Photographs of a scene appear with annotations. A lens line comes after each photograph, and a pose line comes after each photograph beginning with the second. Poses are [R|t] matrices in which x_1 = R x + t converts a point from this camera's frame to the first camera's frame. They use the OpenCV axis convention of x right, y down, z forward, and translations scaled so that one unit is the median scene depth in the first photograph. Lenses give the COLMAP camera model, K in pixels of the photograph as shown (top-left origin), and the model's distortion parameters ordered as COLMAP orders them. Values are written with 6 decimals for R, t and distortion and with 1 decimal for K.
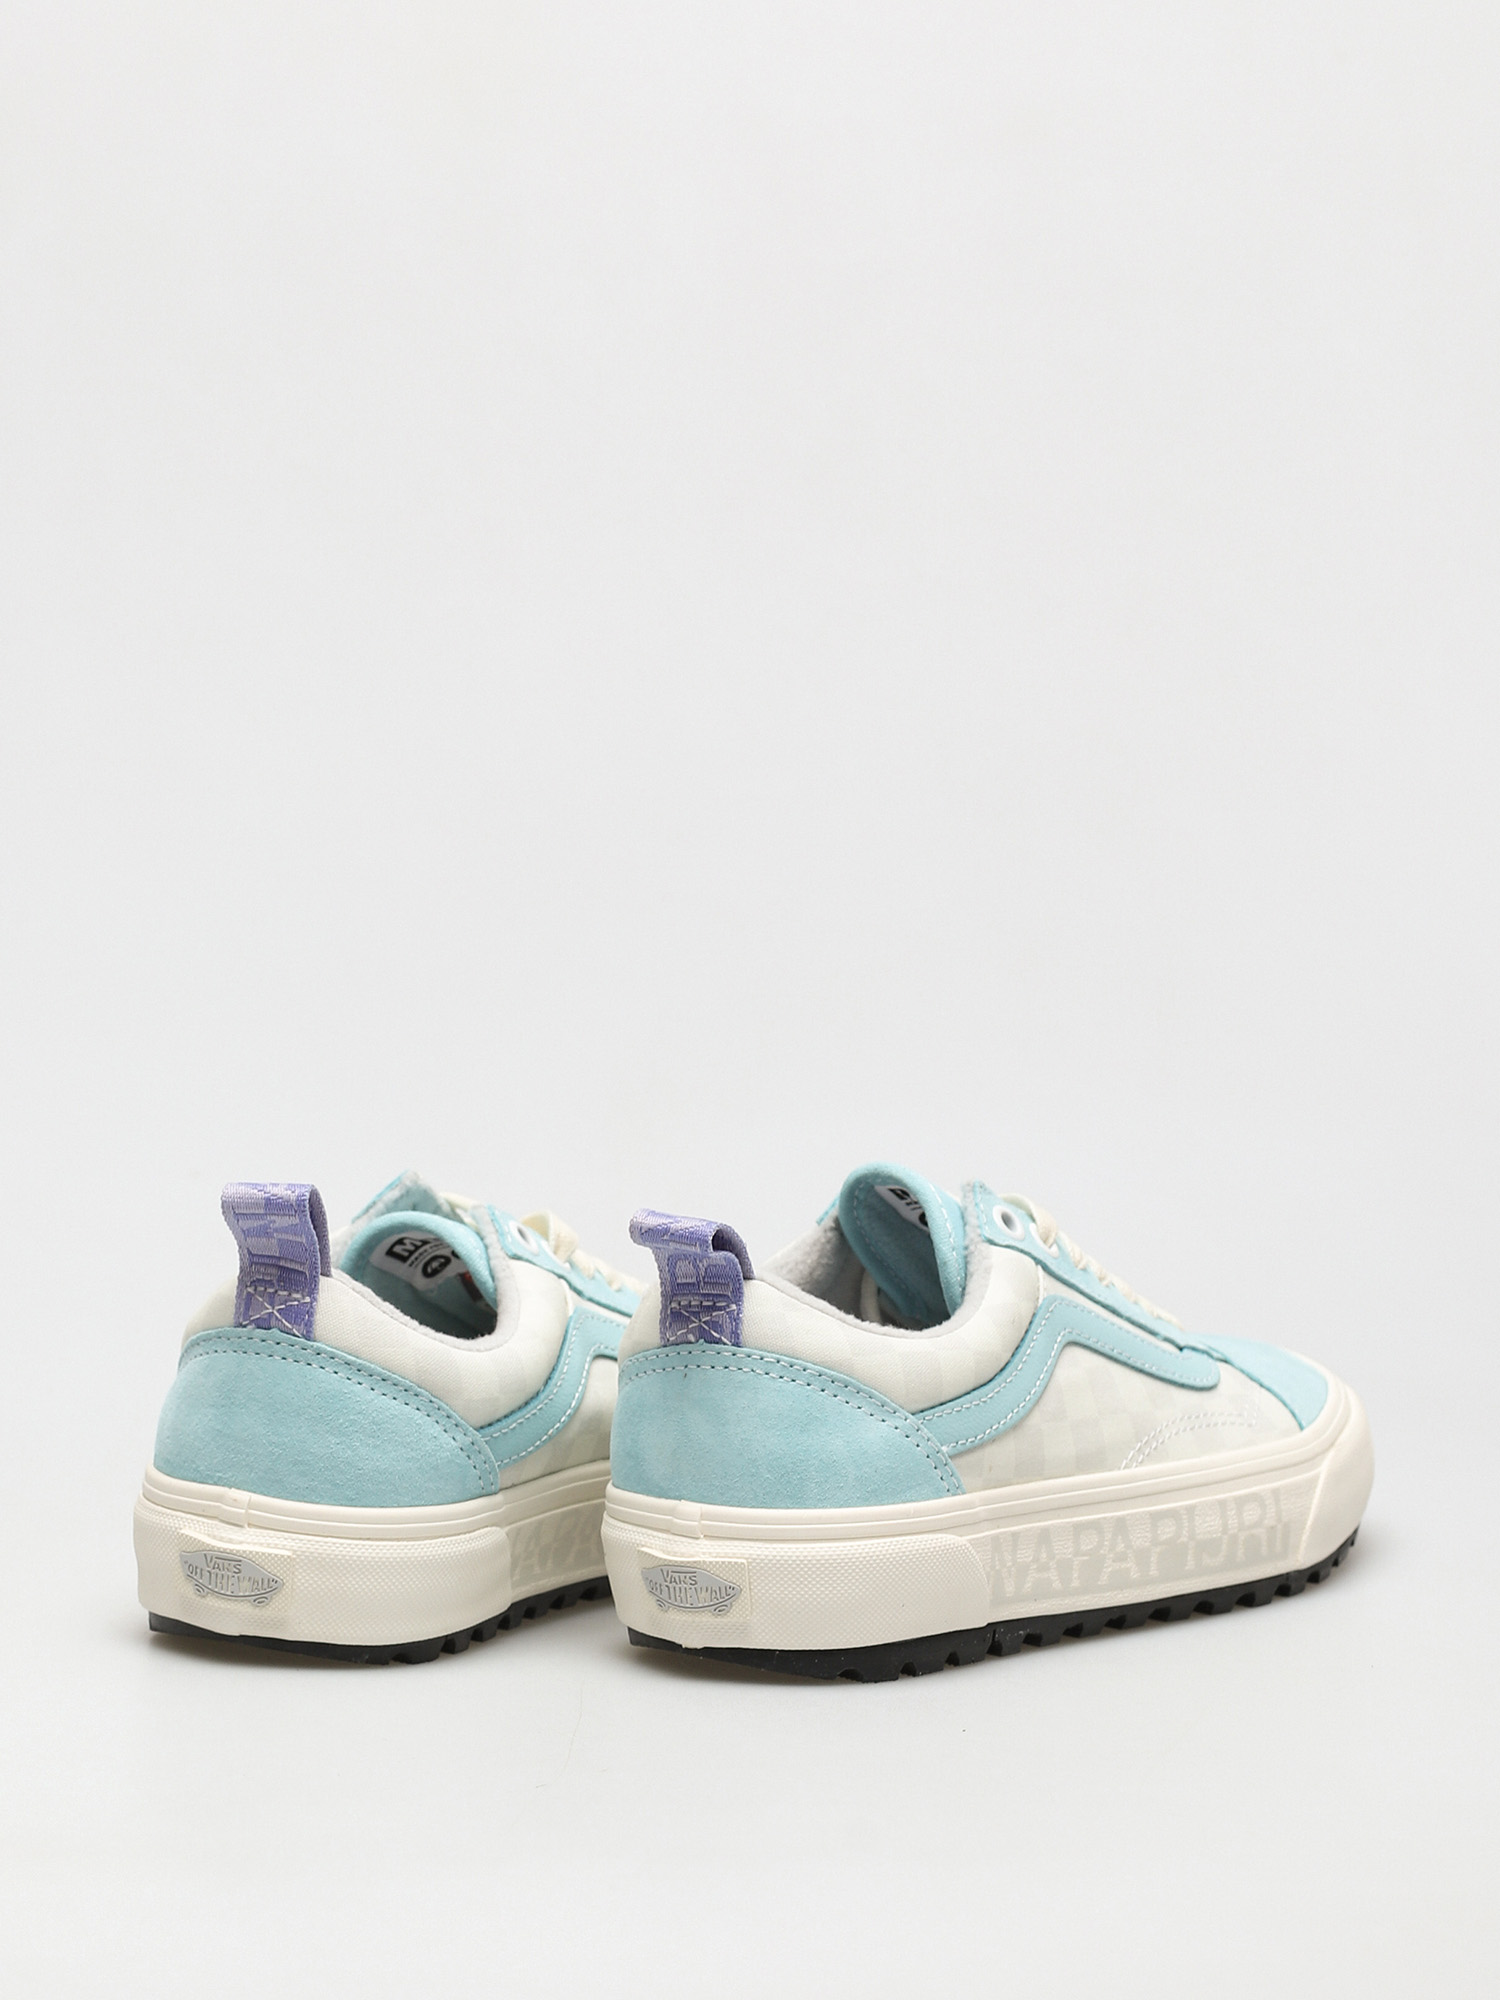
lens RADIAL K [[5043.1, 0, 750.0], [0, 5043.1, 1000.0], [0, 0, 1]] dist [-0.074788, 0.004285]
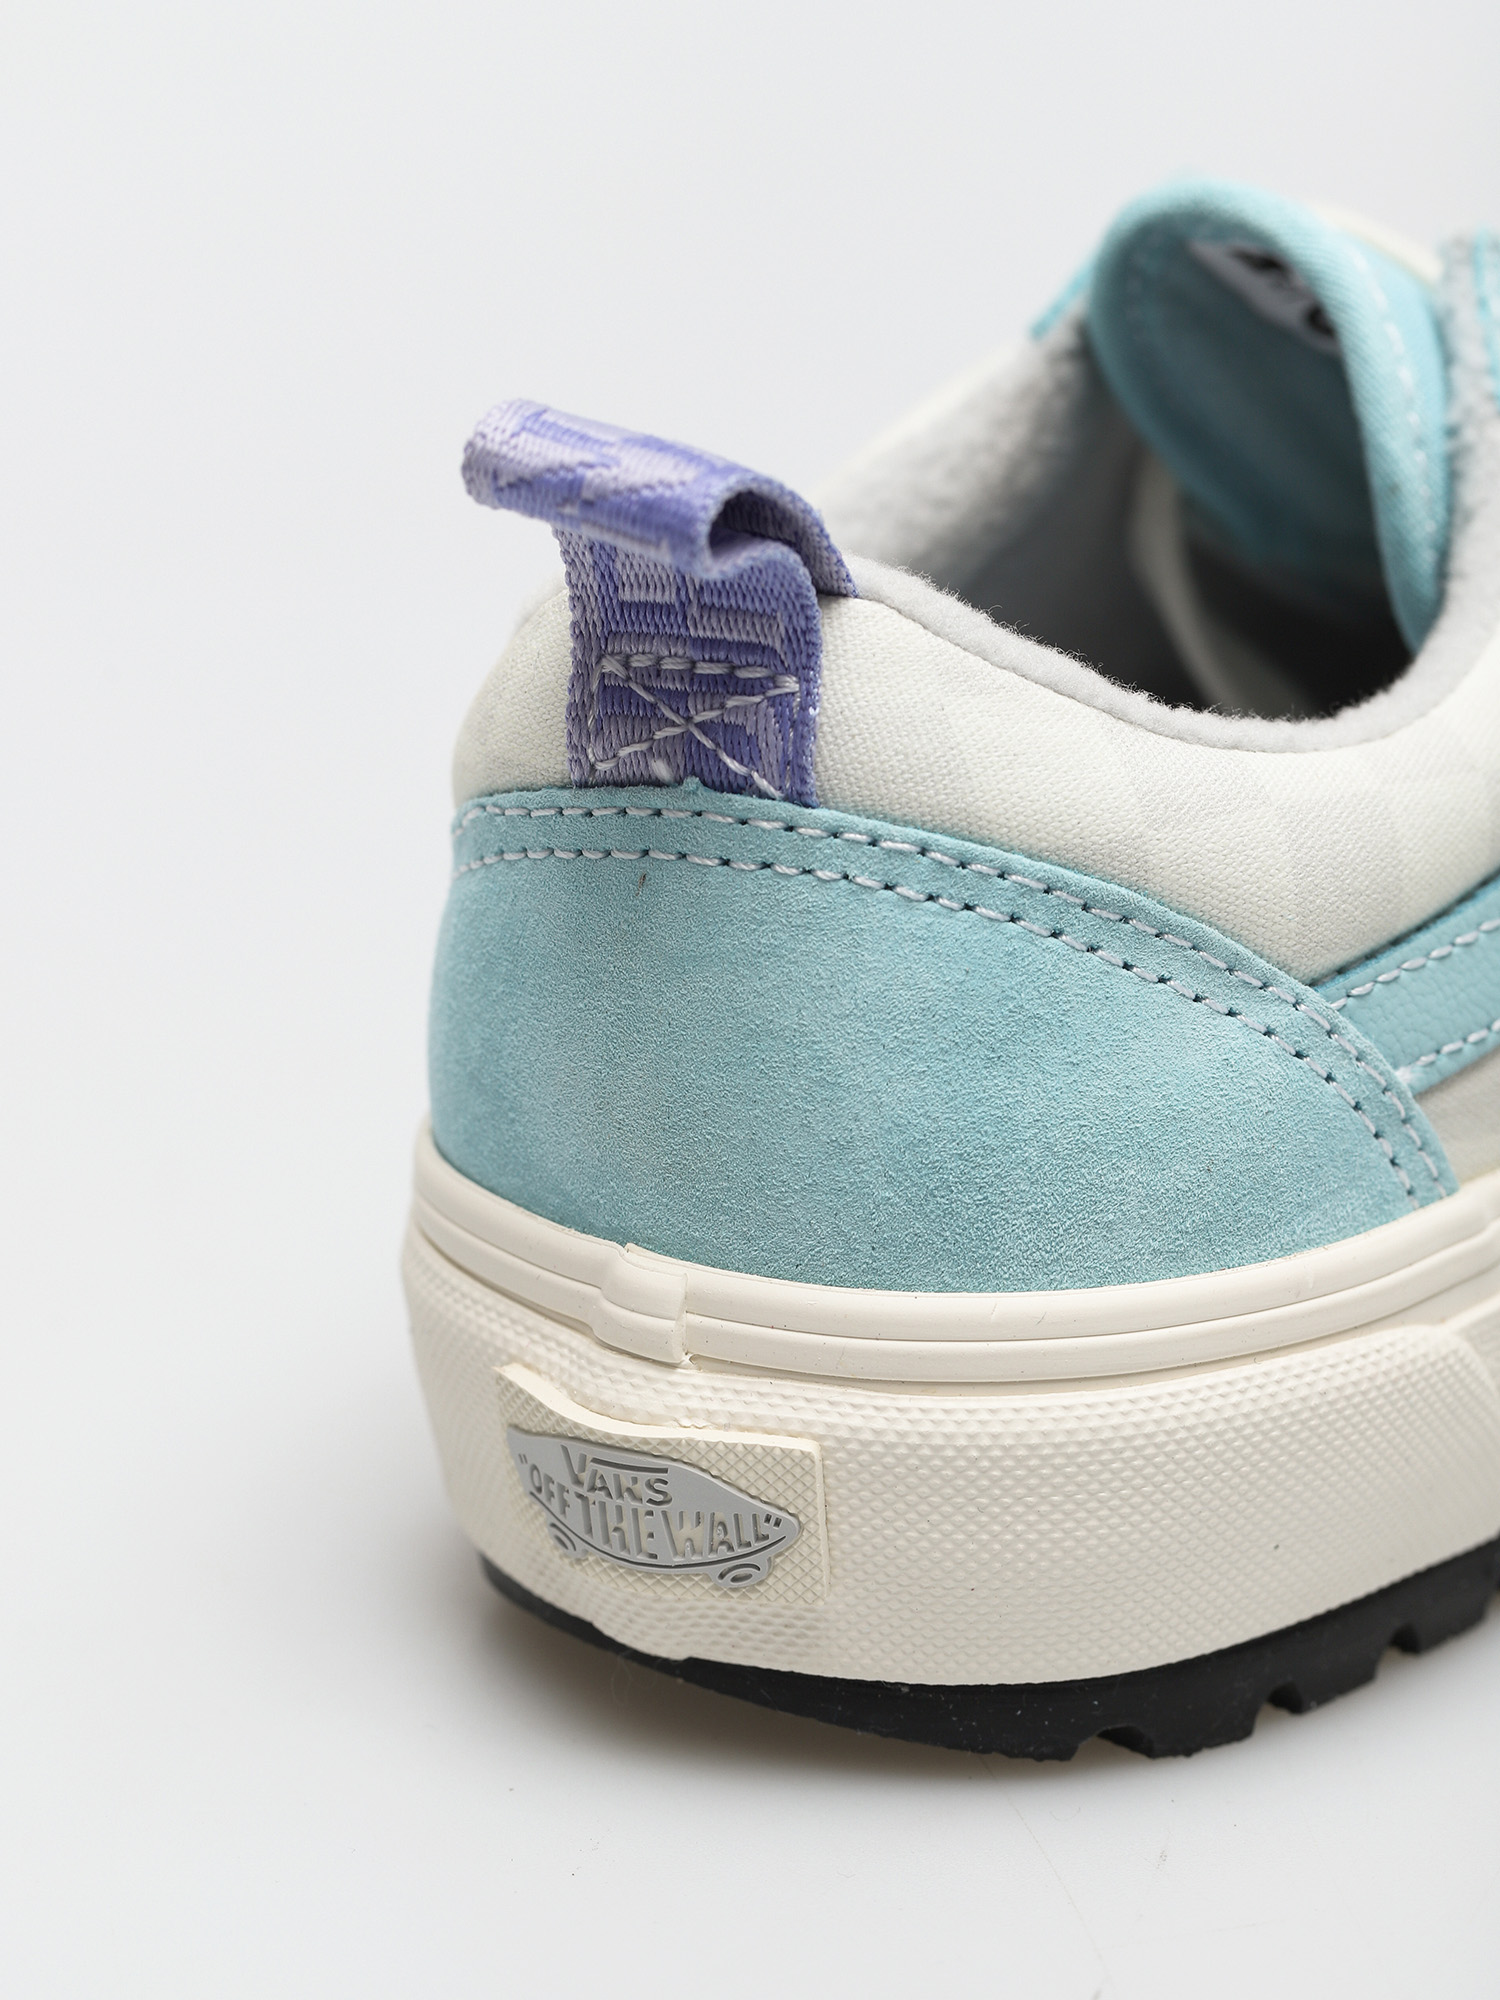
lens RADIAL K [[5625.3, 0, 914.5], [0, 5625.3, 893.5], [0, 0, 1]] dist [0.493970, 0.242208]
pose [[0.999765, 0.015019, 0.015608, -0.000692], [-0.018111, 0.974870, 0.222038, -0.007390], [-0.011881, -0.222269, 0.974913, 0.637792]]
